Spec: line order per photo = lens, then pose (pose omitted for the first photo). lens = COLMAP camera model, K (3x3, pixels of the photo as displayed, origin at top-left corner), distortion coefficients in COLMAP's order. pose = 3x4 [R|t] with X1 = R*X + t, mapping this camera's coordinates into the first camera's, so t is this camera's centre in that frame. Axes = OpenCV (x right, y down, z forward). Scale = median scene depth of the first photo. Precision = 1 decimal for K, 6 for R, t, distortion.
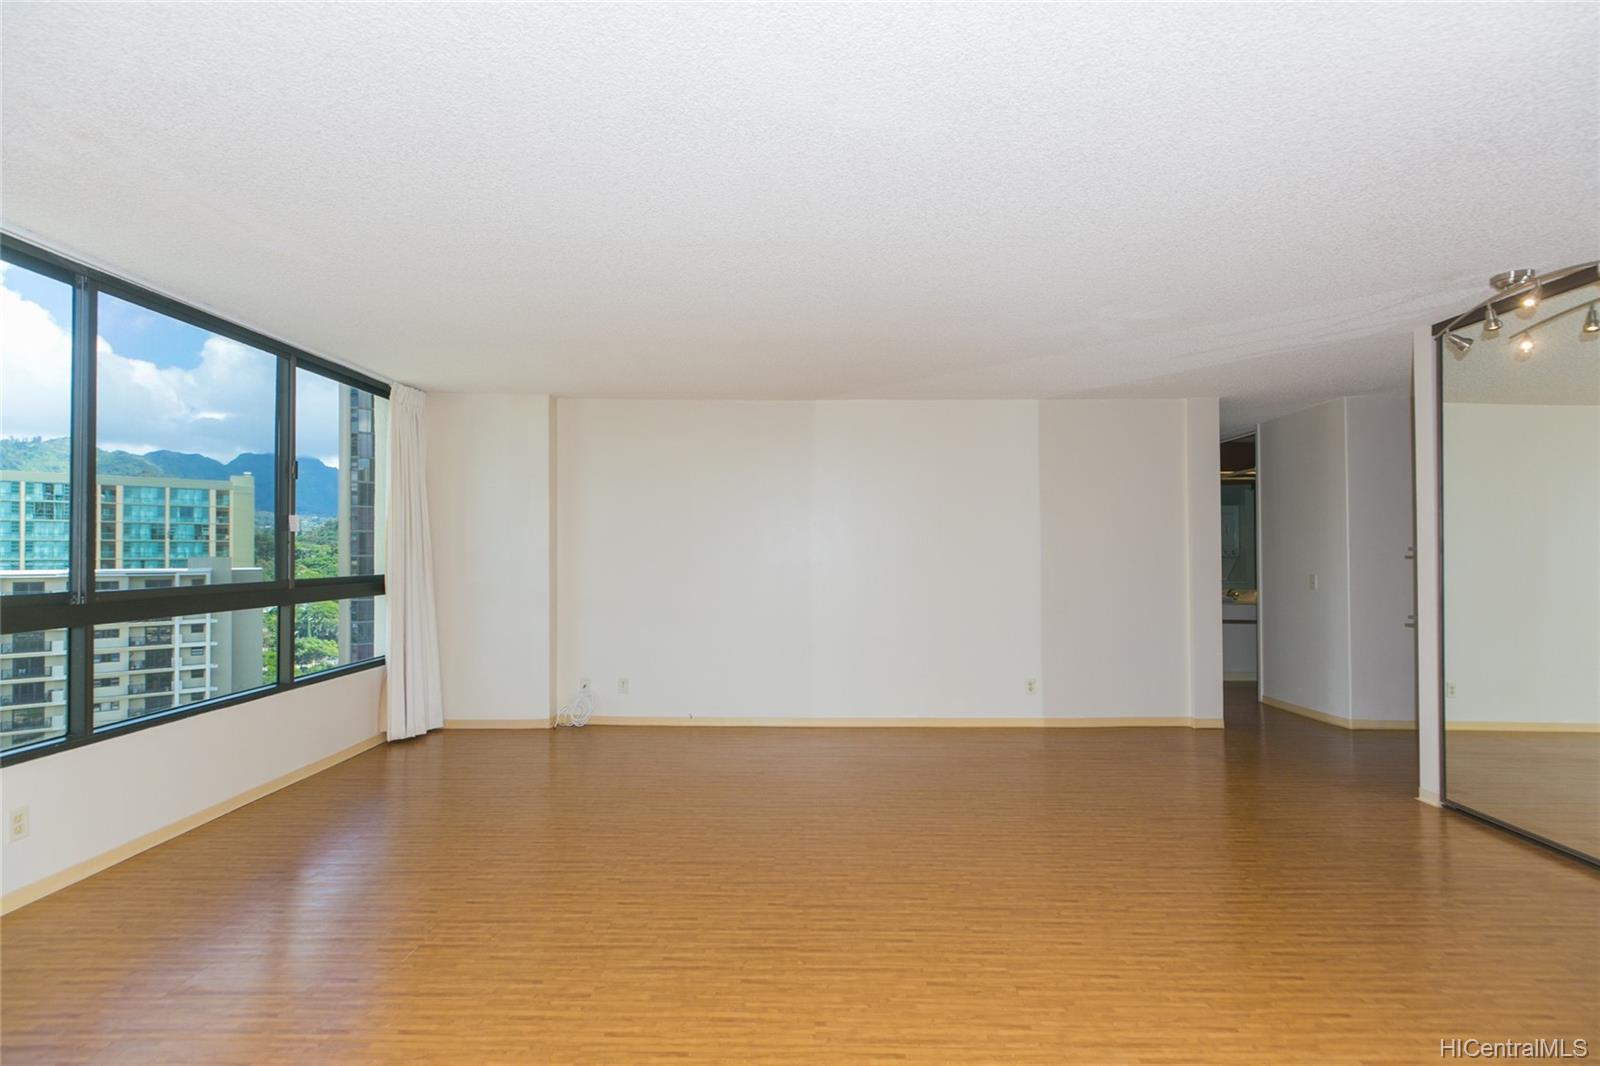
lens RADIAL K [[720.7, 0, 805.4], [0, 720.7, 547.3], [0, 0, 1]] dist [0.011684, -0.004771]
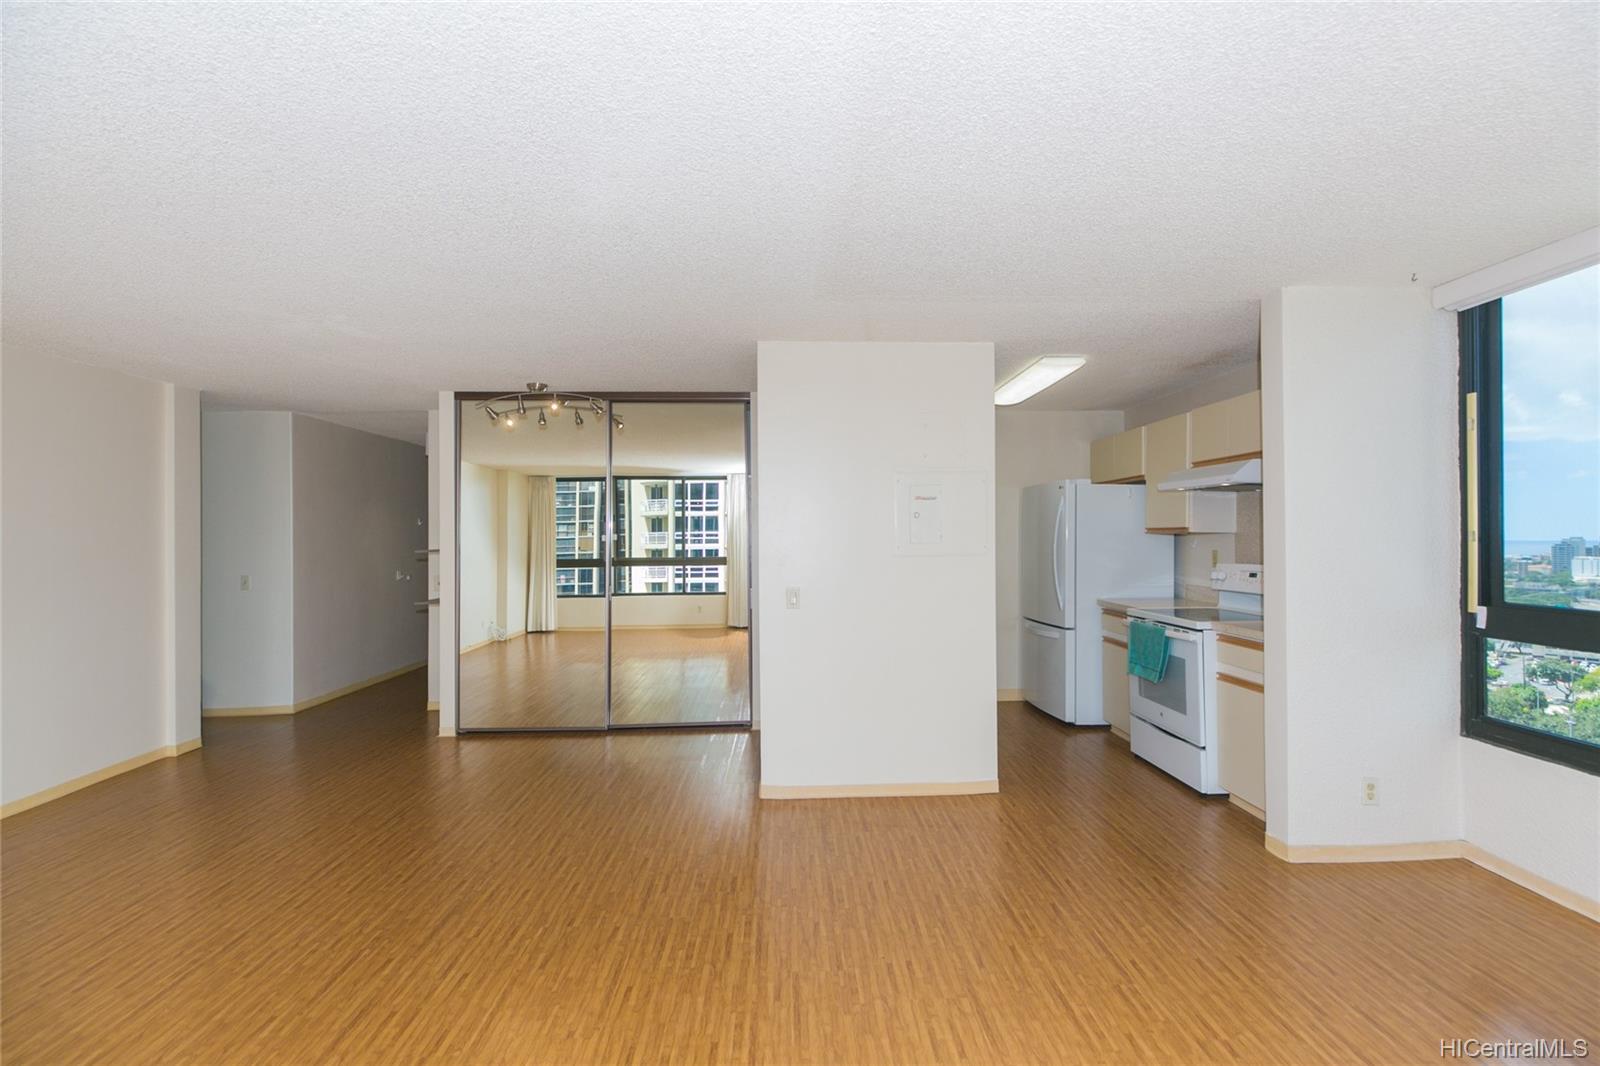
lens RADIAL K [[720.7, 0, 809.8], [0, 720.7, 525.0], [0, 0, 1]] dist [0.011684, -0.004771]
pose [[-0.041607, 0.011579, 0.999067, -0.554397], [0.002791, 0.999930, -0.011473, -0.030663], [-0.999130, 0.002311, -0.041636, 0.374803]]
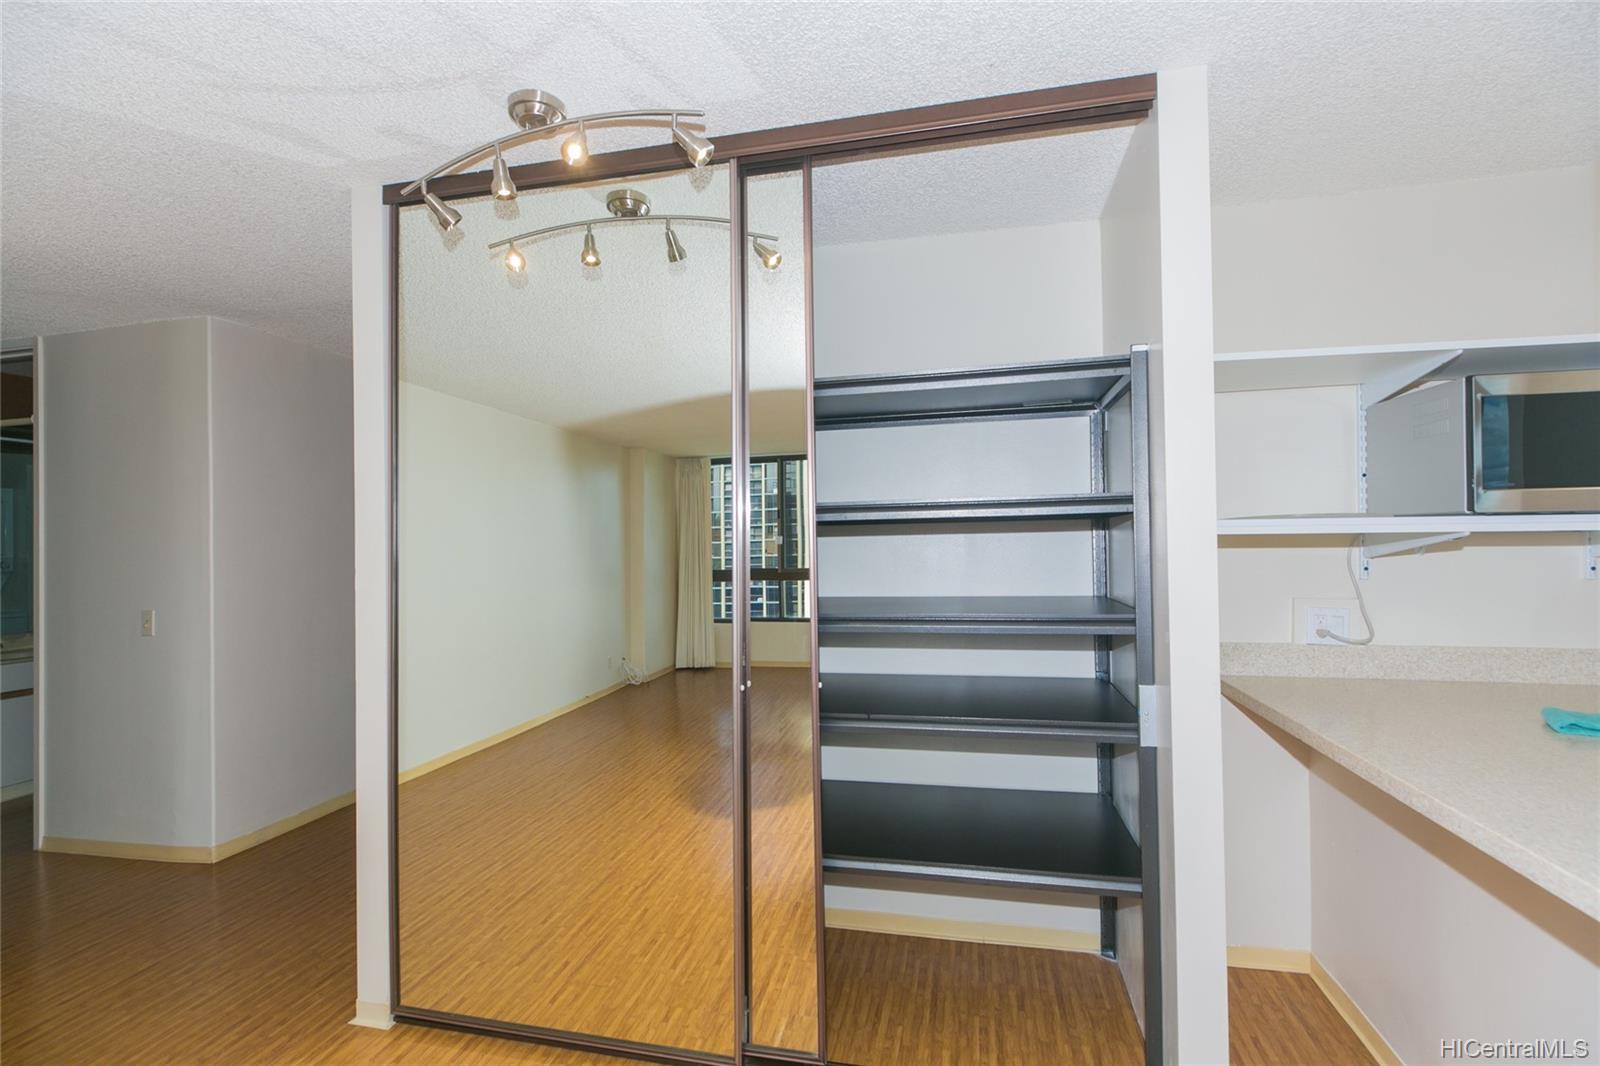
lens RADIAL K [[720.7, 0, 800.4], [0, 720.7, 520.8], [0, 0, 1]] dist [0.011684, -0.004771]
pose [[0.221939, 0.019643, 0.974863, 0.382320], [0.010660, 0.999688, -0.022570, -0.023698], [-0.975002, 0.015402, 0.221661, 0.554082]]
